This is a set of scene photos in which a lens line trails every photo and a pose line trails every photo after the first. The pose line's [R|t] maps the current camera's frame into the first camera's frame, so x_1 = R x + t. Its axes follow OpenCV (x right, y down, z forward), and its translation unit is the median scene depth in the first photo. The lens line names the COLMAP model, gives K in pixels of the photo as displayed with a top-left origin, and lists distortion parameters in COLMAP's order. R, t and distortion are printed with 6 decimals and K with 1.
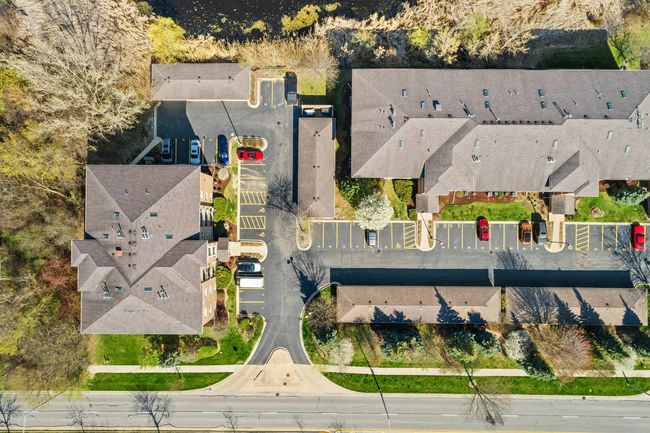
lens RADIAL K [[450.5, 0, 325.0], [0, 450.5, 216.5], [0, 0, 1]] dist [0.000912, 0.007838]
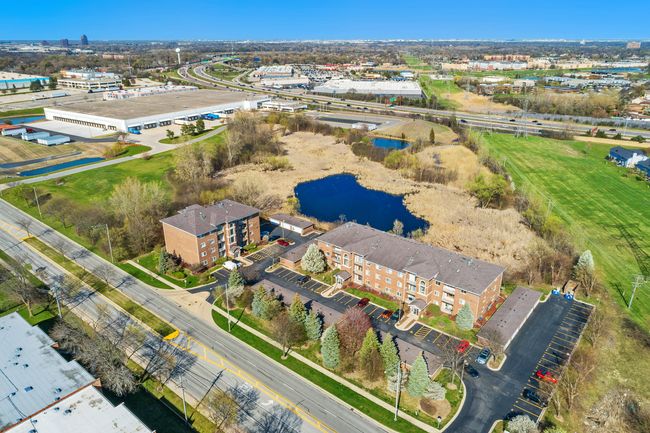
lens RADIAL K [[450.5, 0, 325.0], [0, 450.5, 216.5], [0, 0, 1]] dist [0.000912, 0.007838]
pose [[0.780471, 0.238954, -0.577725, 1.015362], [-0.625189, 0.295560, -0.722346, 1.063465], [-0.001855, 0.924957, 0.380067, 0.192864]]
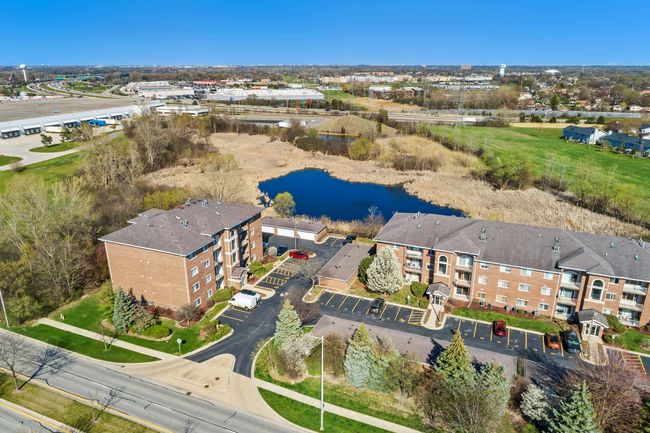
lens RADIAL K [[450.5, 0, 325.0], [0, 450.5, 216.5], [0, 0, 1]] dist [0.000912, 0.007838]
pose [[0.923276, 0.131123, -0.361064, 0.321689], [-0.384130, 0.309789, -0.869755, 0.856911], [-0.002191, 0.941720, 0.336390, 0.491689]]
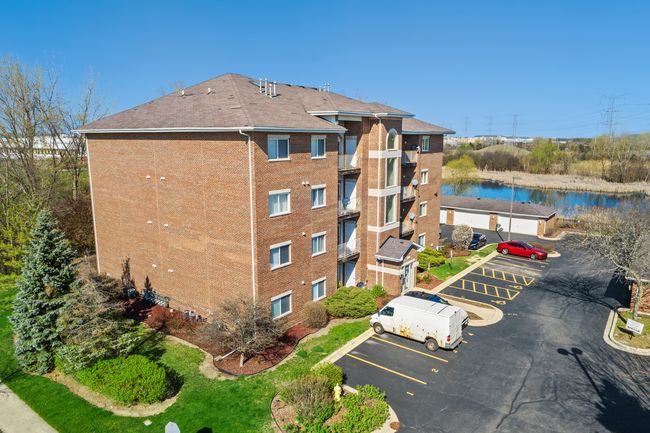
lens RADIAL K [[450.5, 0, 325.0], [0, 450.5, 216.5], [0, 0, 1]] dist [0.000912, 0.007838]
pose [[0.796414, 0.117810, -0.593166, -0.040811], [-0.604737, 0.148147, -0.782526, 0.409925], [-0.004314, 0.981923, 0.189230, 0.859029]]
